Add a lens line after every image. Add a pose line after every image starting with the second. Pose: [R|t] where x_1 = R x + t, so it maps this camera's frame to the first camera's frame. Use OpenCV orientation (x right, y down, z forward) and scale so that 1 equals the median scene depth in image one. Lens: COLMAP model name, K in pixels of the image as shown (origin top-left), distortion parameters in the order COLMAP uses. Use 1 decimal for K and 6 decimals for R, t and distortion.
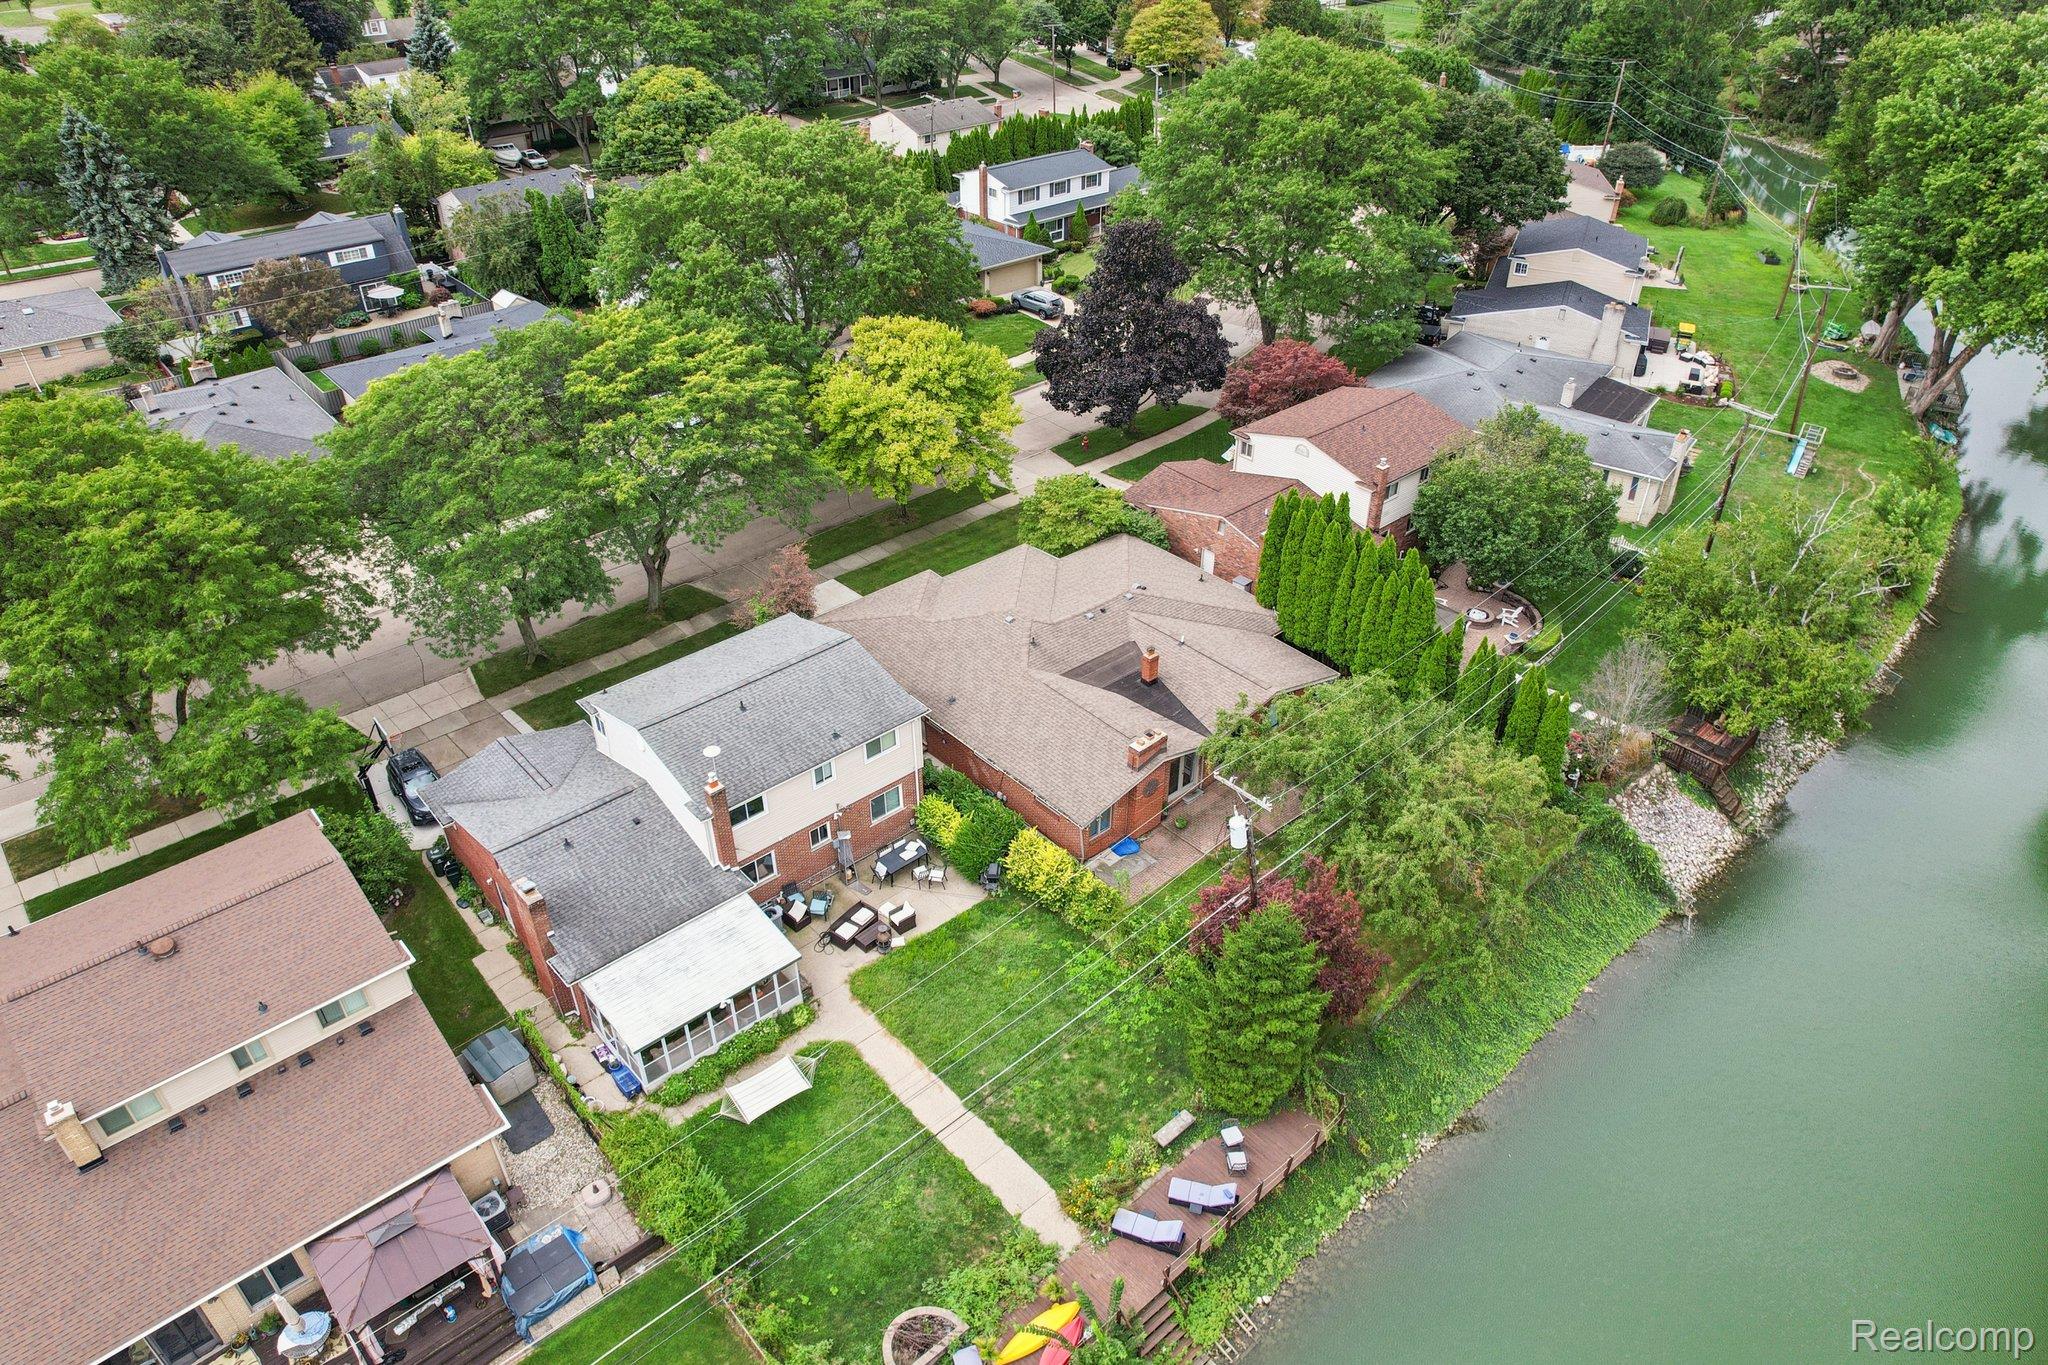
lens RADIAL K [[1338.2, 0, 1023.9], [0, 1338.2, 702.0], [0, 0, 1]] dist [-0.084909, 0.080058]
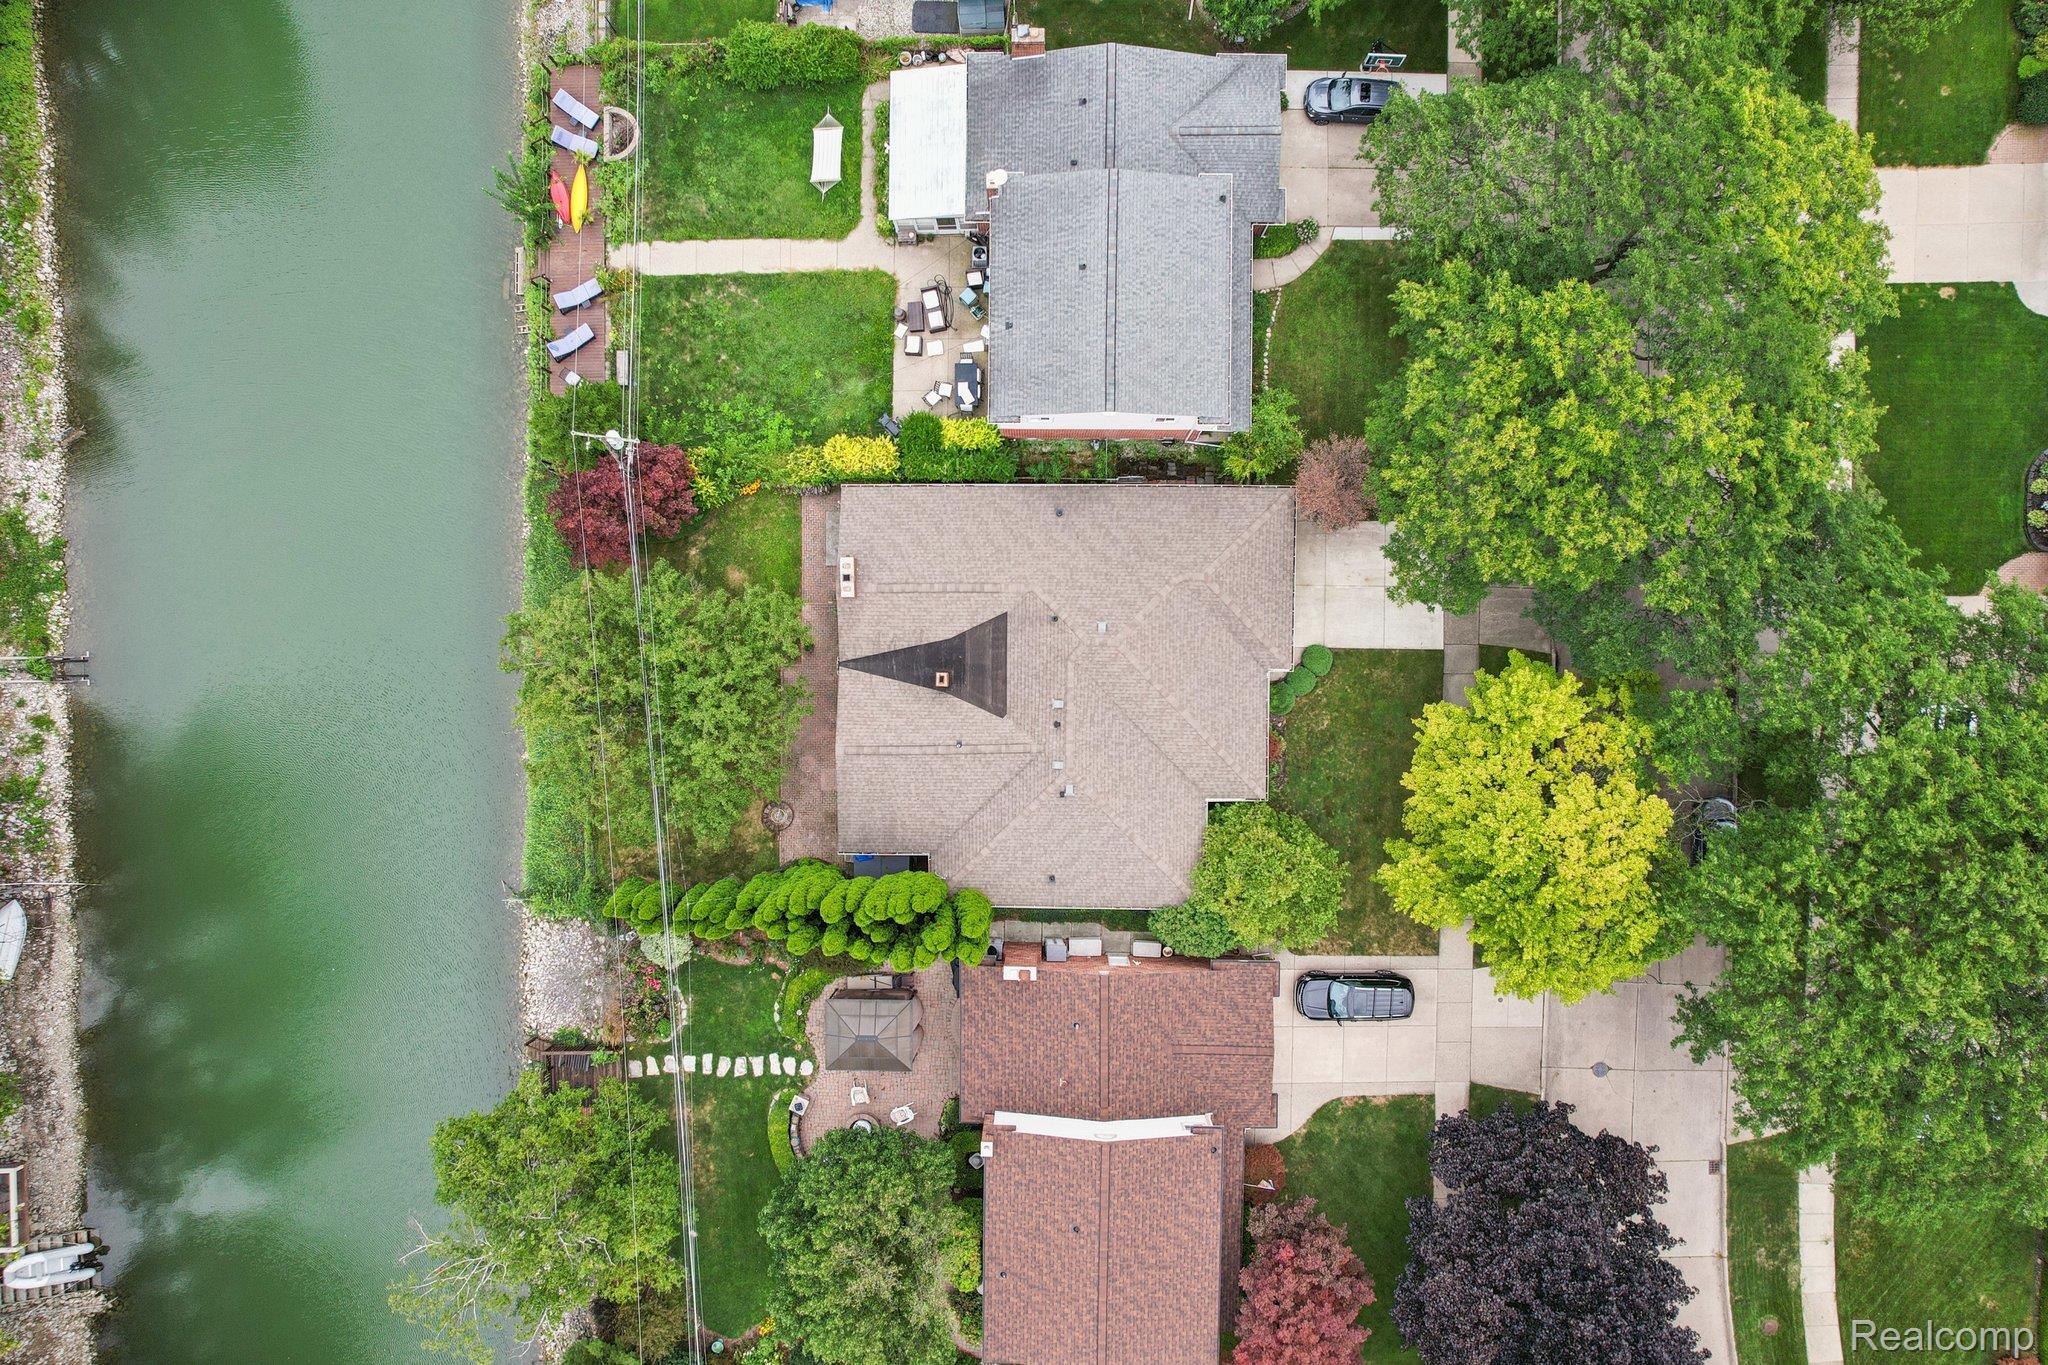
lens RADIAL K [[1338.2, 0, 1023.9], [0, 1338.2, 702.0], [0, 0, 1]] dist [-0.084909, 0.080058]
pose [[-0.667279, 0.744309, 0.027268, 0.045925], [-0.416416, -0.403173, 0.814892, -0.949231], [0.617525, 0.532405, 0.578971, 0.537127]]
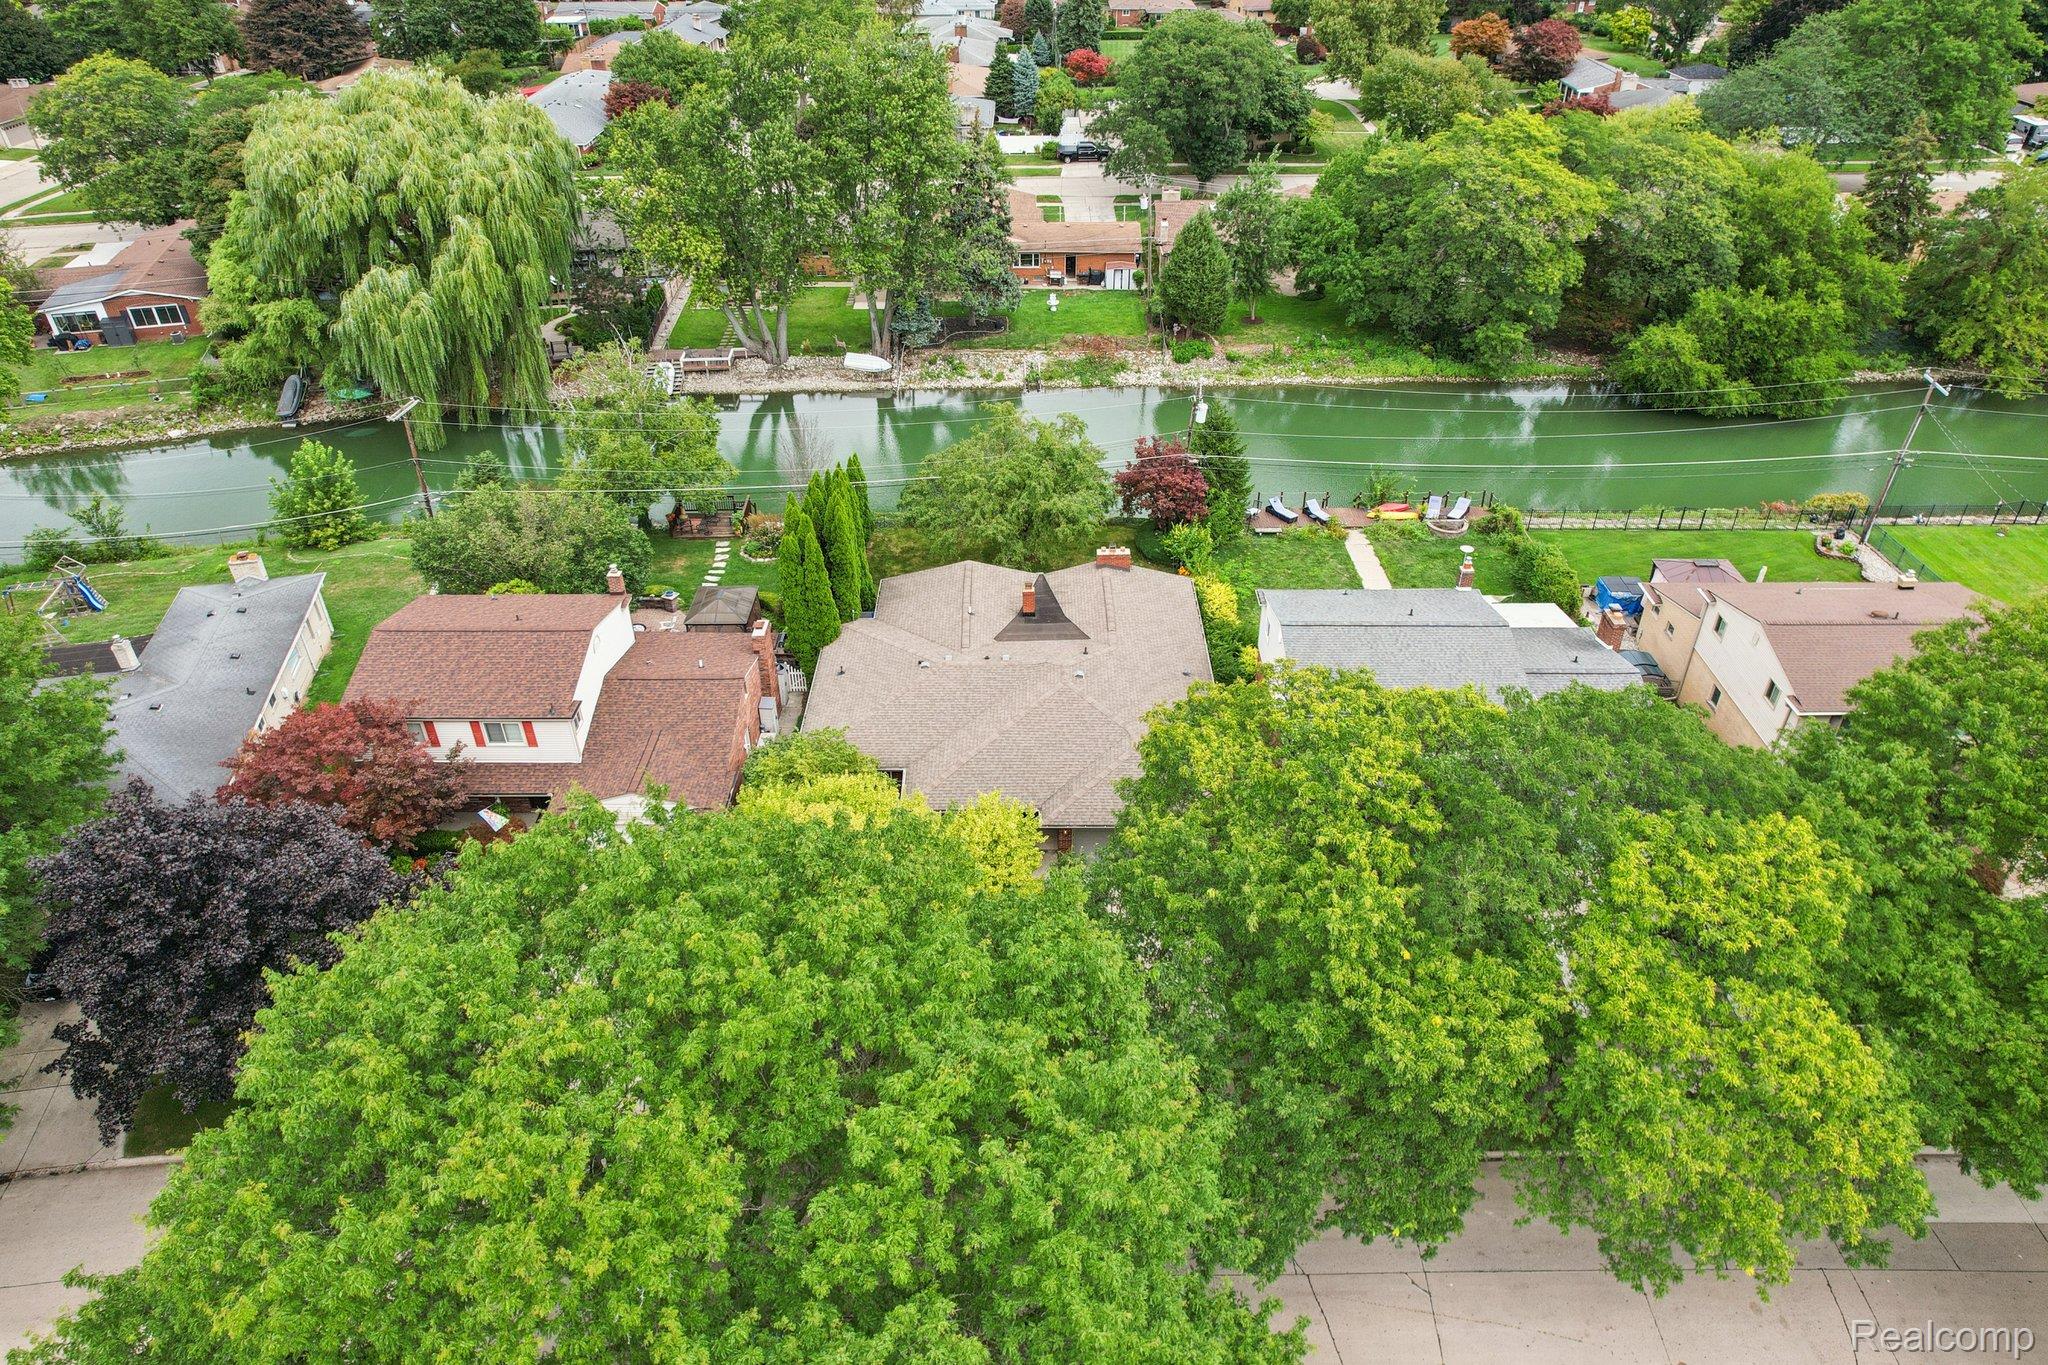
lens RADIAL K [[1338.2, 0, 1023.9], [0, 1338.2, 702.0], [0, 0, 1]] dist [-0.084909, 0.080058]
pose [[-0.746442, -0.374588, 0.550007, -0.605819], [0.393393, 0.418231, 0.818733, -1.004551], [-0.536718, 0.827506, -0.164825, 1.399265]]
